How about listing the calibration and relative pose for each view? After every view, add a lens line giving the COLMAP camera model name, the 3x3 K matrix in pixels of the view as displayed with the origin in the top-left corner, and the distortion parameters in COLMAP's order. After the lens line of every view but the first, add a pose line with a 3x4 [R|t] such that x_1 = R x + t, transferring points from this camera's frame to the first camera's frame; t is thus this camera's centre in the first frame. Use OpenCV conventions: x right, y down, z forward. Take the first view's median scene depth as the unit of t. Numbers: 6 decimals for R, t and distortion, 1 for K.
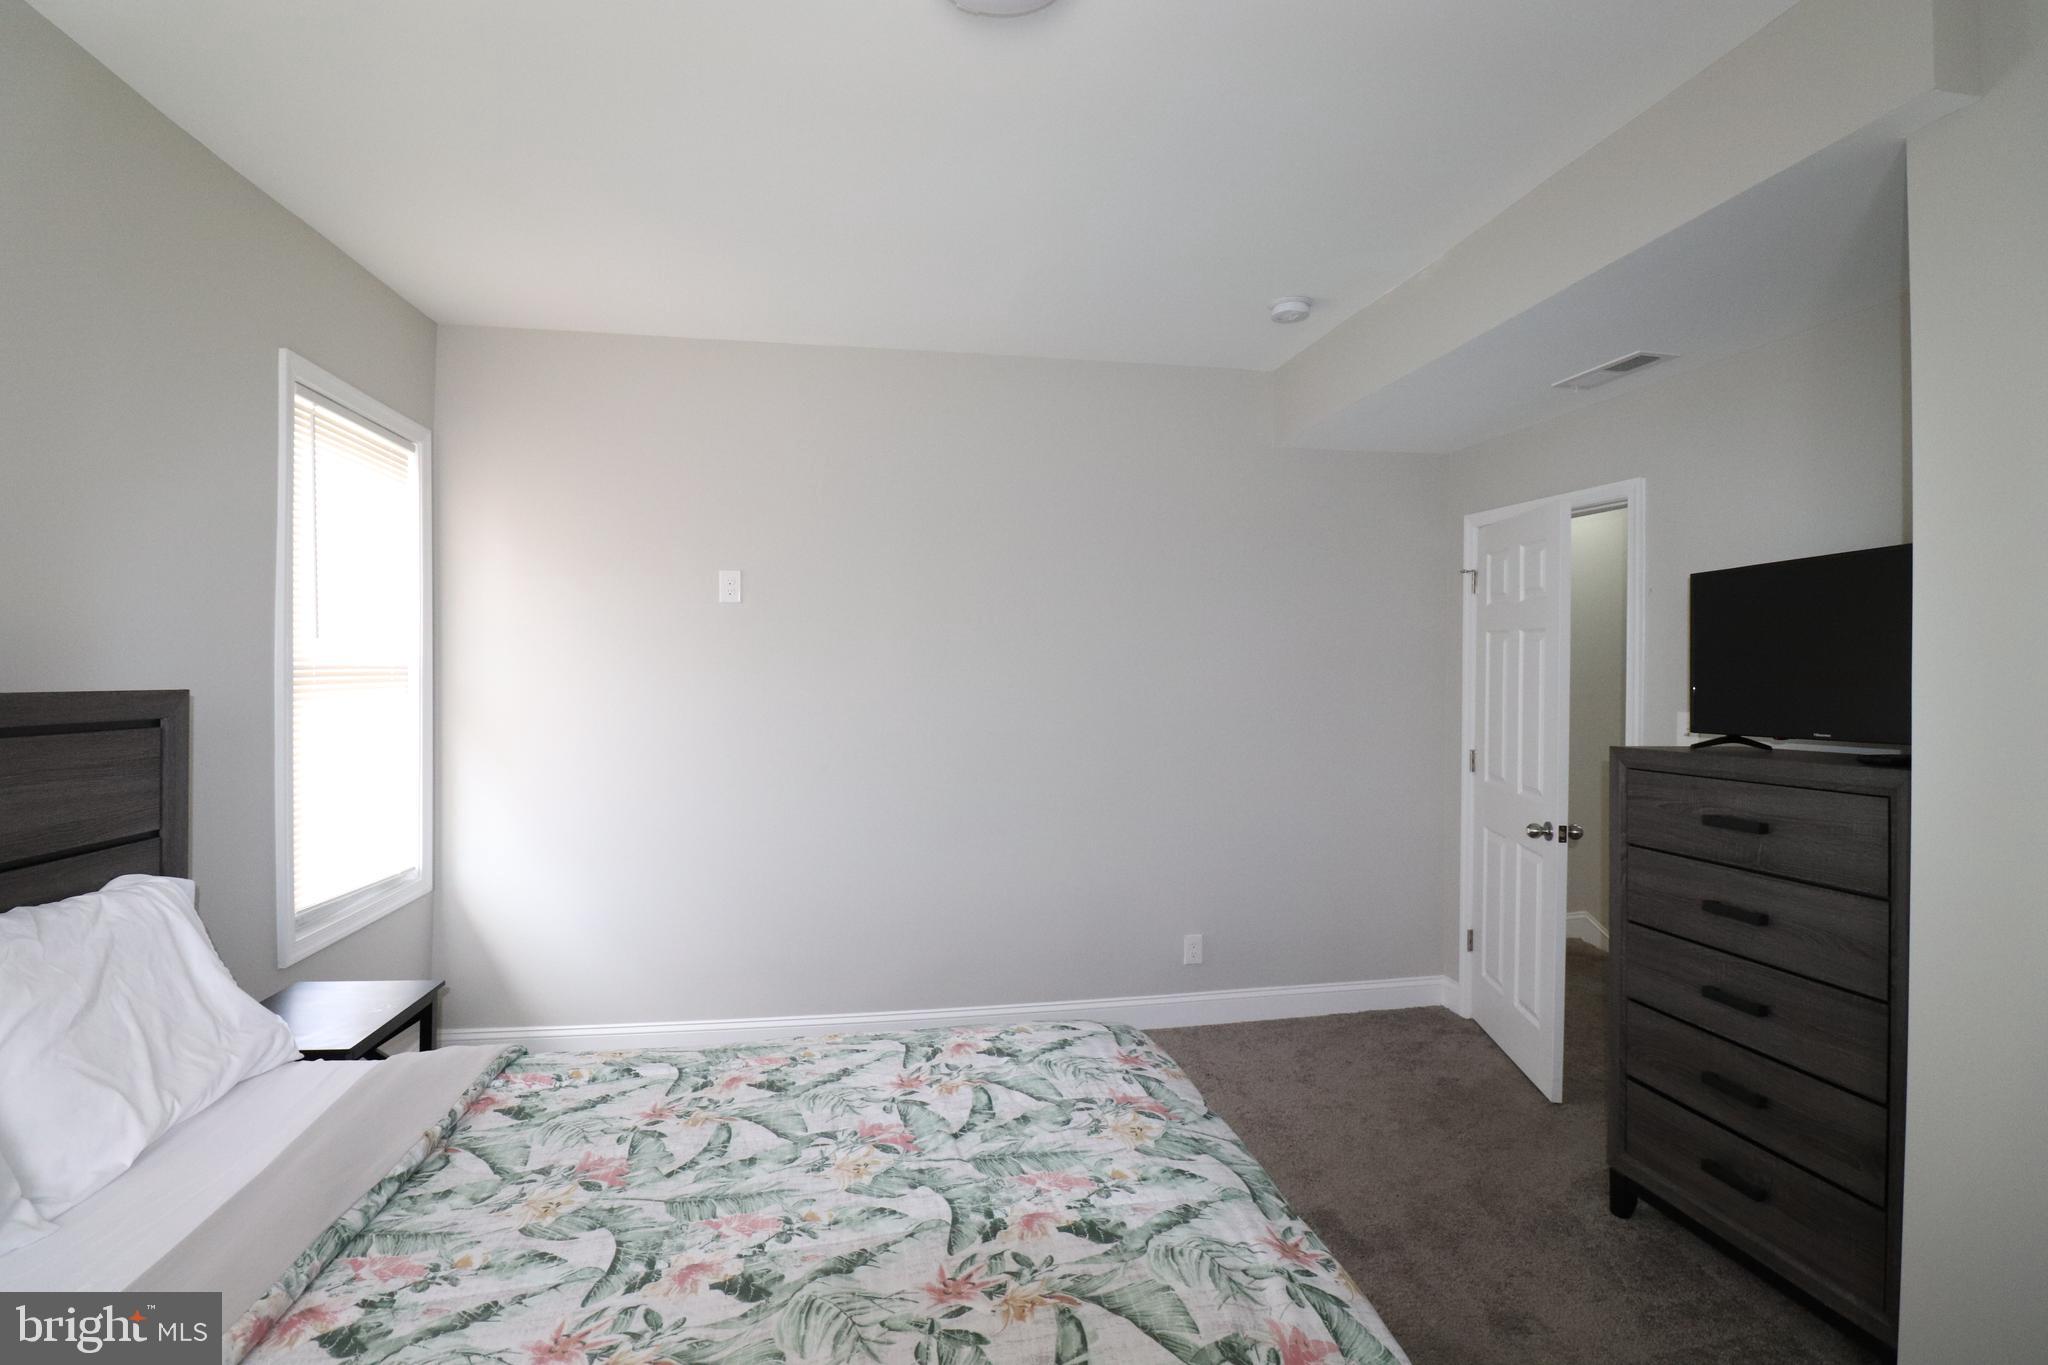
lens RADIAL K [[949.9, 0, 1012.9], [0, 949.9, 674.7], [0, 0, 1]] dist [-0.007469, -0.009054]
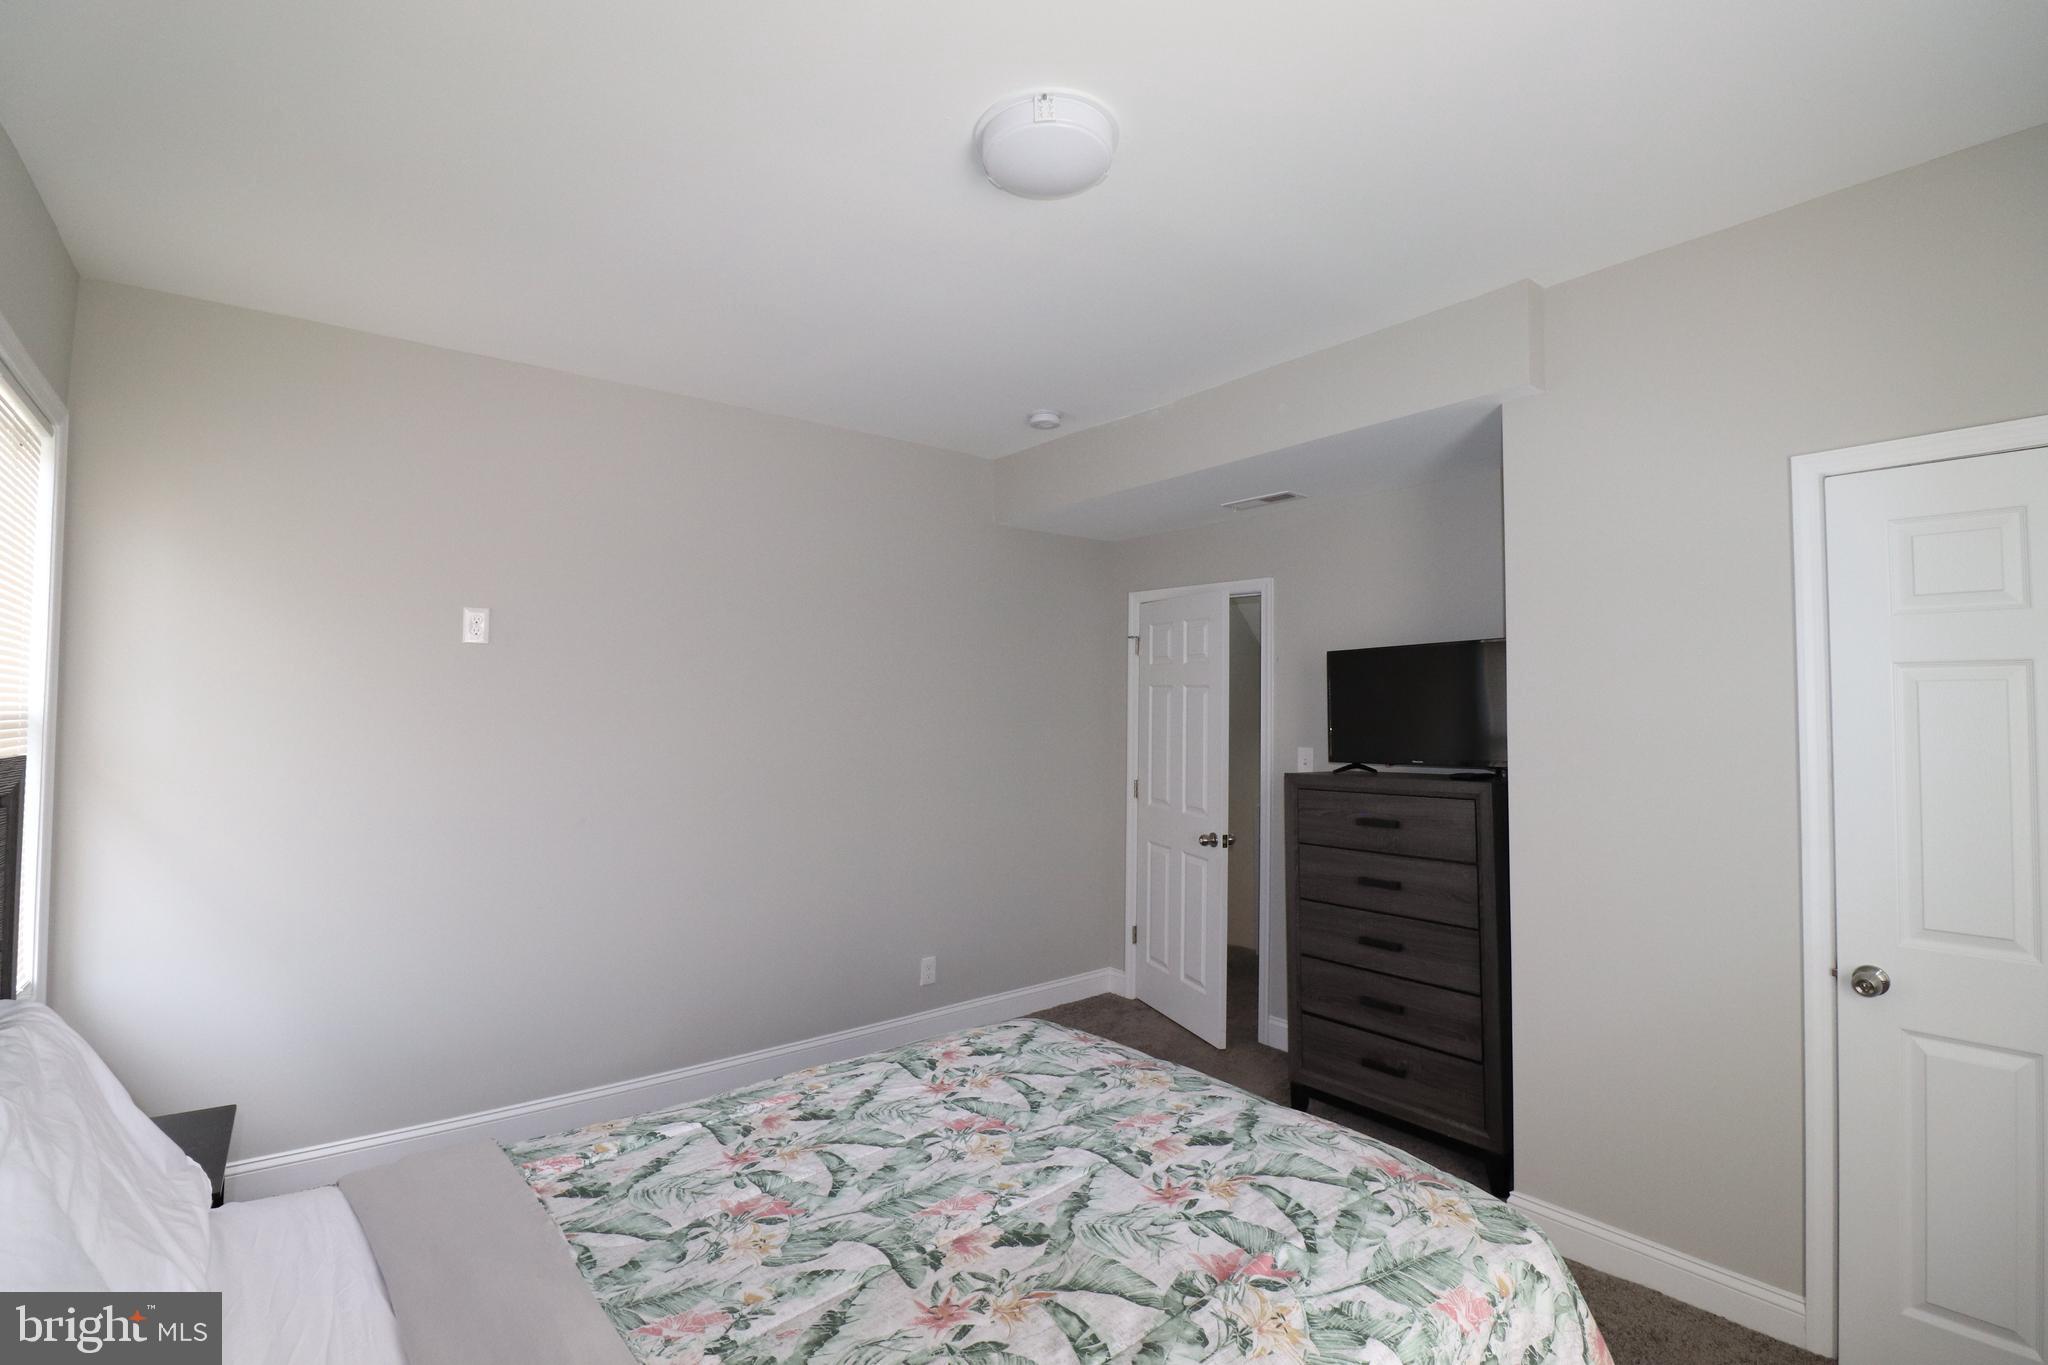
lens RADIAL K [[949.9, 0, 1016.3], [0, 949.9, 673.8], [0, 0, 1]] dist [-0.007469, -0.009054]
pose [[0.879617, 0.018485, 0.475324, -0.468097], [0.001507, 0.999131, -0.041645, -0.016058], [-0.475681, 0.037348, 0.878825, -0.053070]]
